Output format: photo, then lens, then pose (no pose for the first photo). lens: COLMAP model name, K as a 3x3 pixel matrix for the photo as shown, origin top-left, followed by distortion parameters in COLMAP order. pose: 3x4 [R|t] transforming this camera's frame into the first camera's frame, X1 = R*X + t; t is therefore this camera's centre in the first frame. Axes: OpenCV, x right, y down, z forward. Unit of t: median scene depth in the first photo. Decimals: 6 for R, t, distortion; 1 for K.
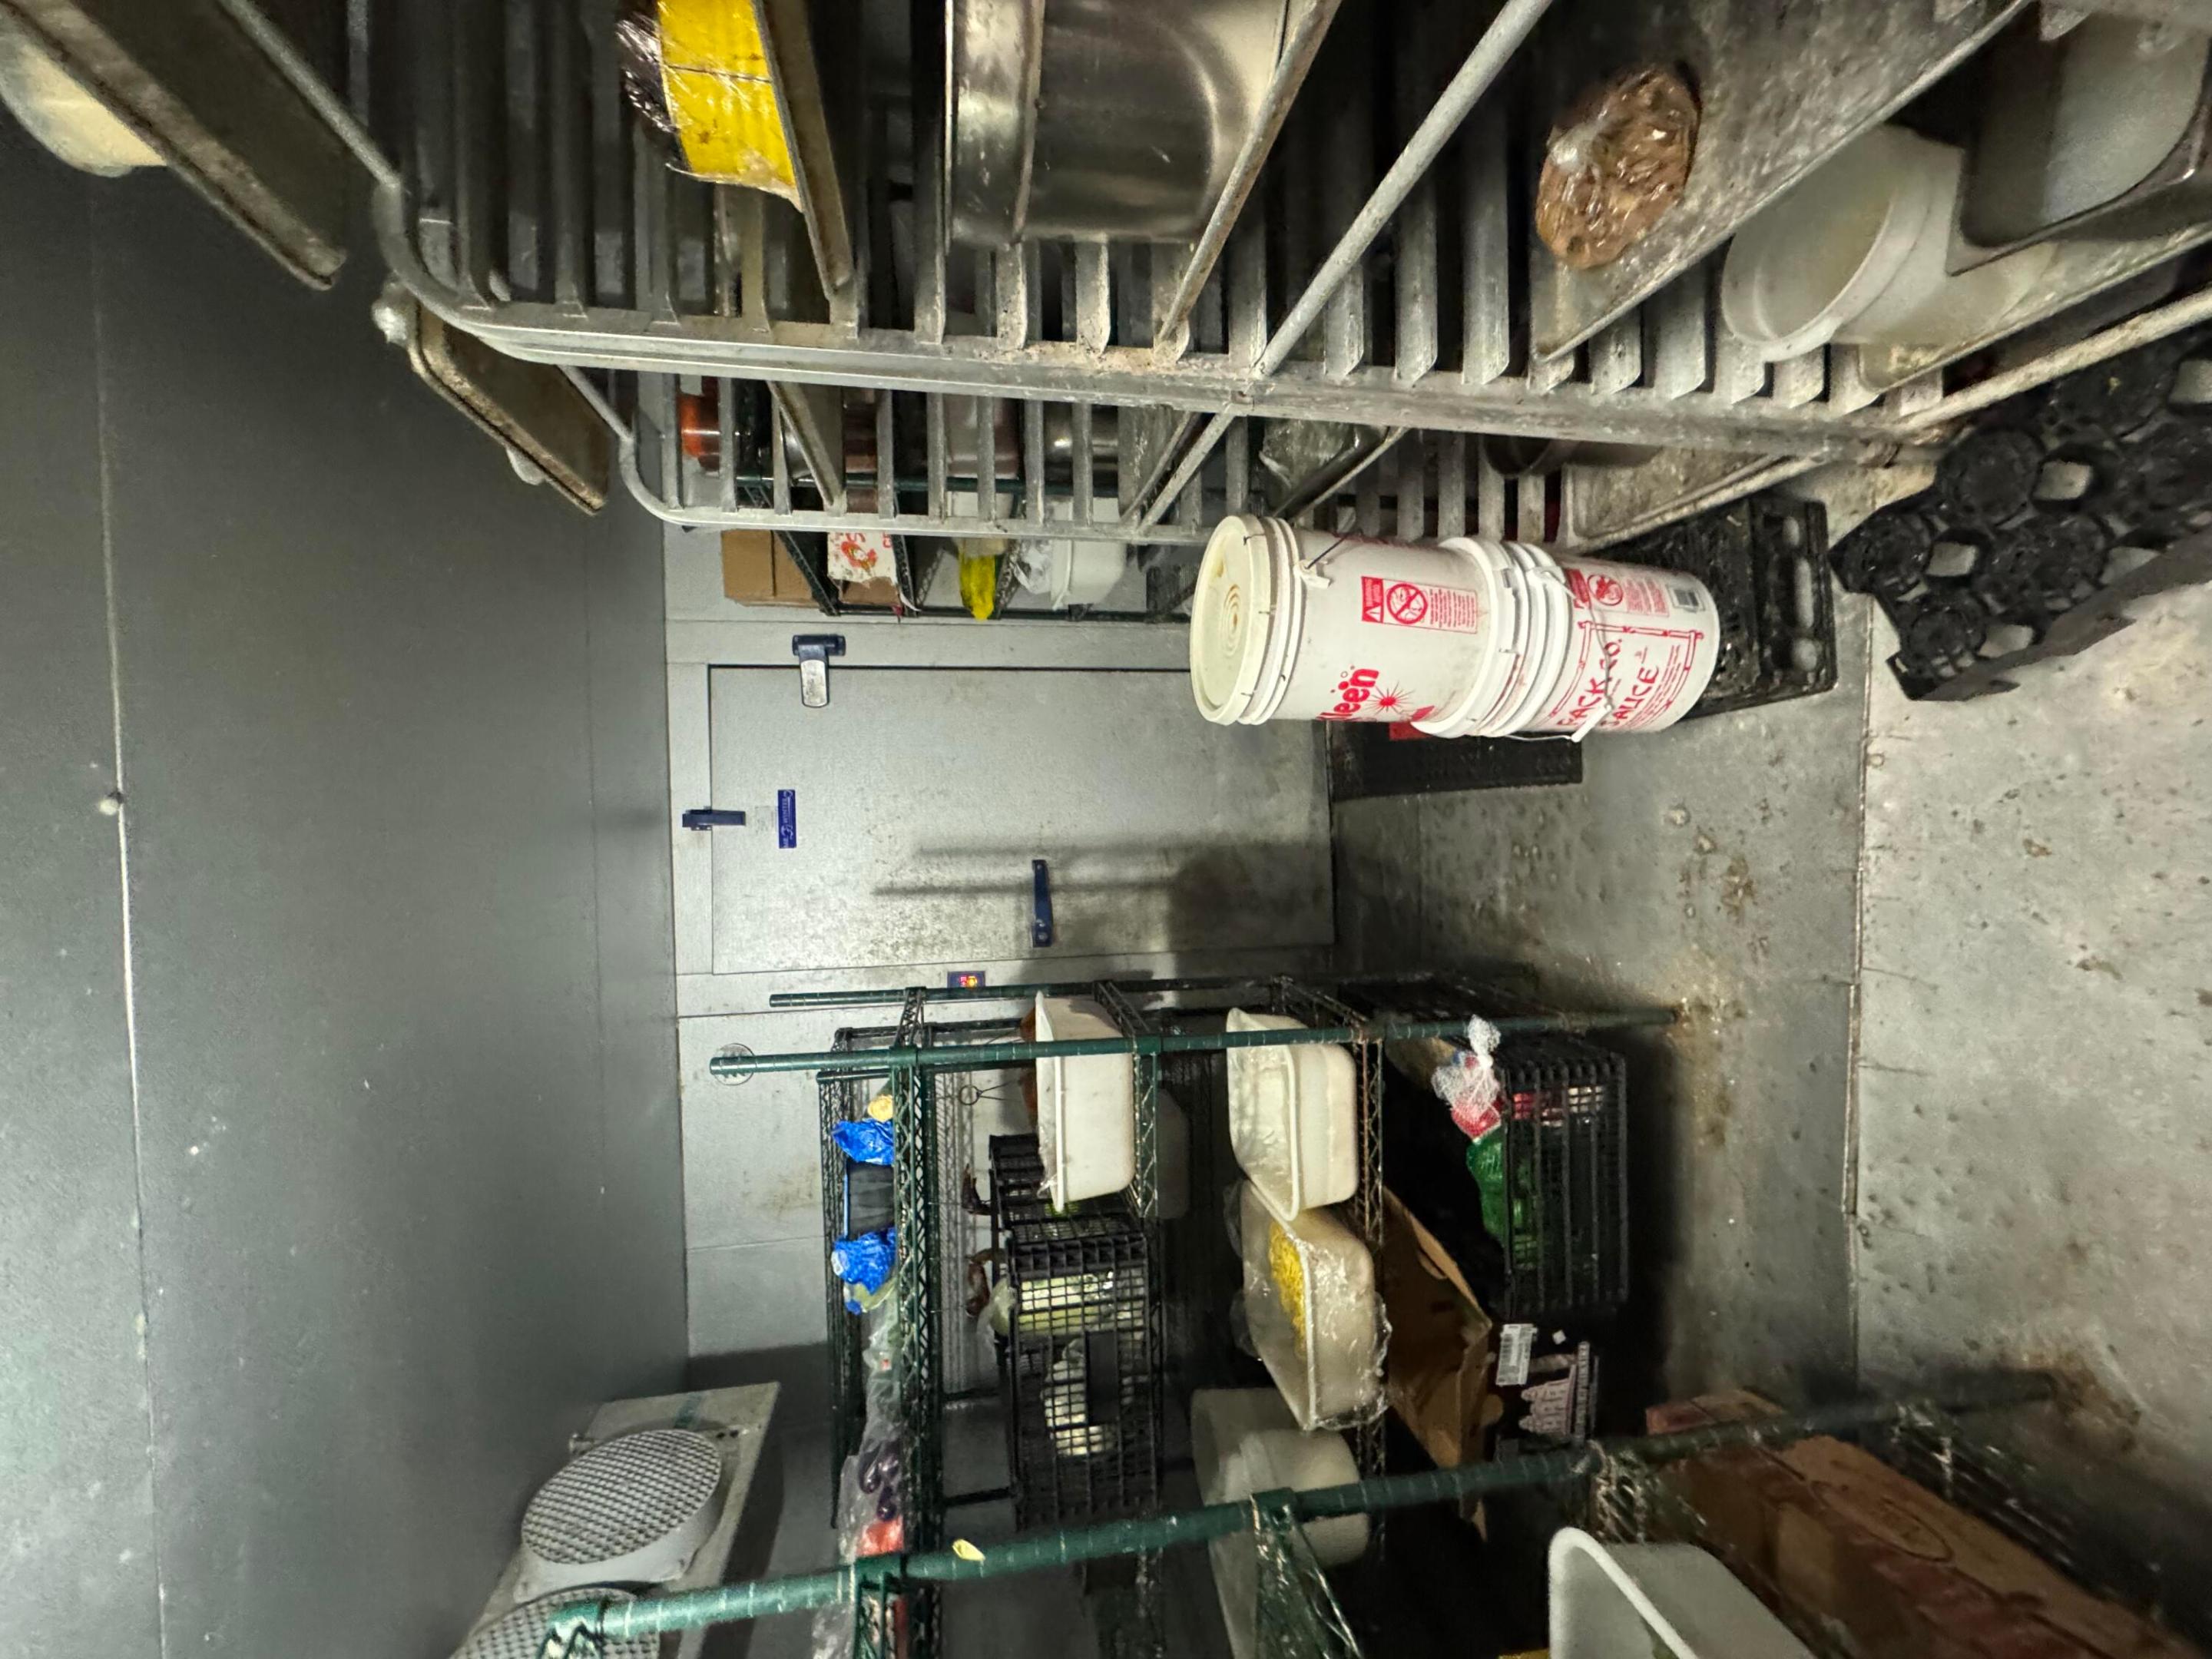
lens RADIAL K [[884.1, 0, 1103.4], [0, 884.1, 825.5], [0, 0, 1]] dist [-0.002259, 0.000008]
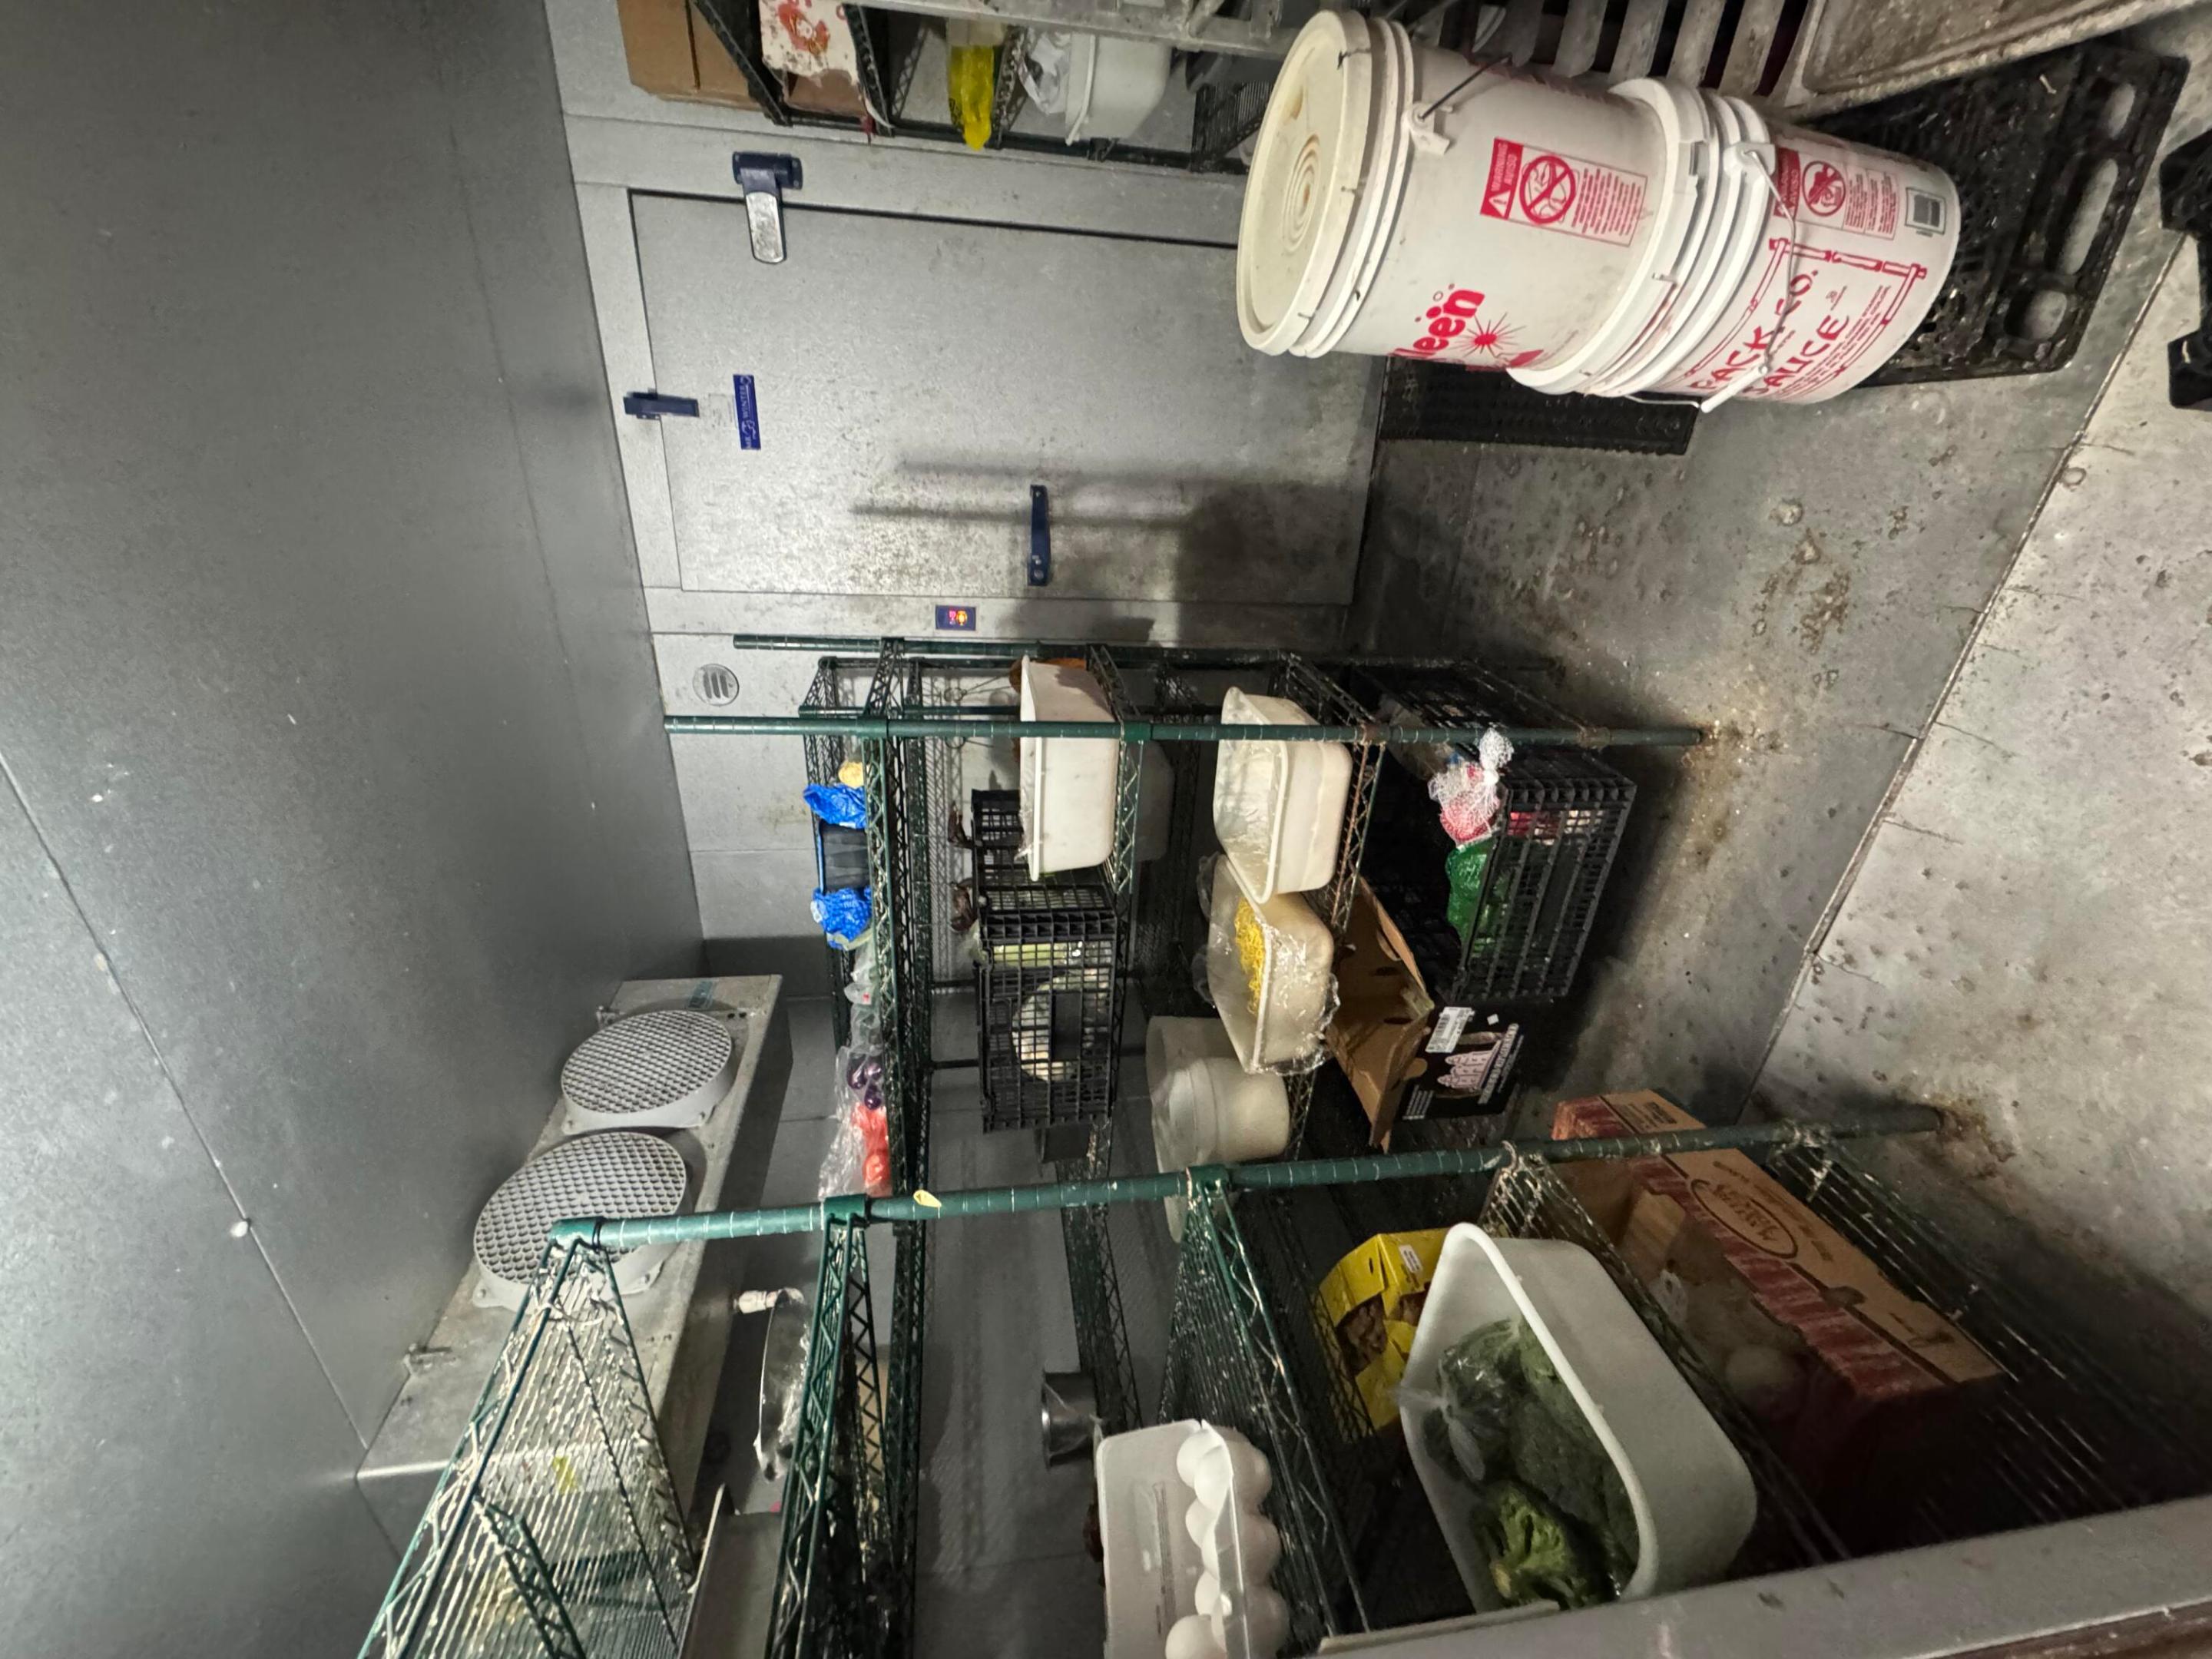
lens RADIAL K [[884.1, 0, 1103.4], [0, 884.1, 825.5], [0, 0, 1]] dist [-0.002259, 0.000008]
pose [[0.997124, 0.074455, 0.014186, 0.009774], [-0.073633, 0.907208, 0.414187, -0.045446], [0.017969, -0.414041, 0.910081, 0.108248]]
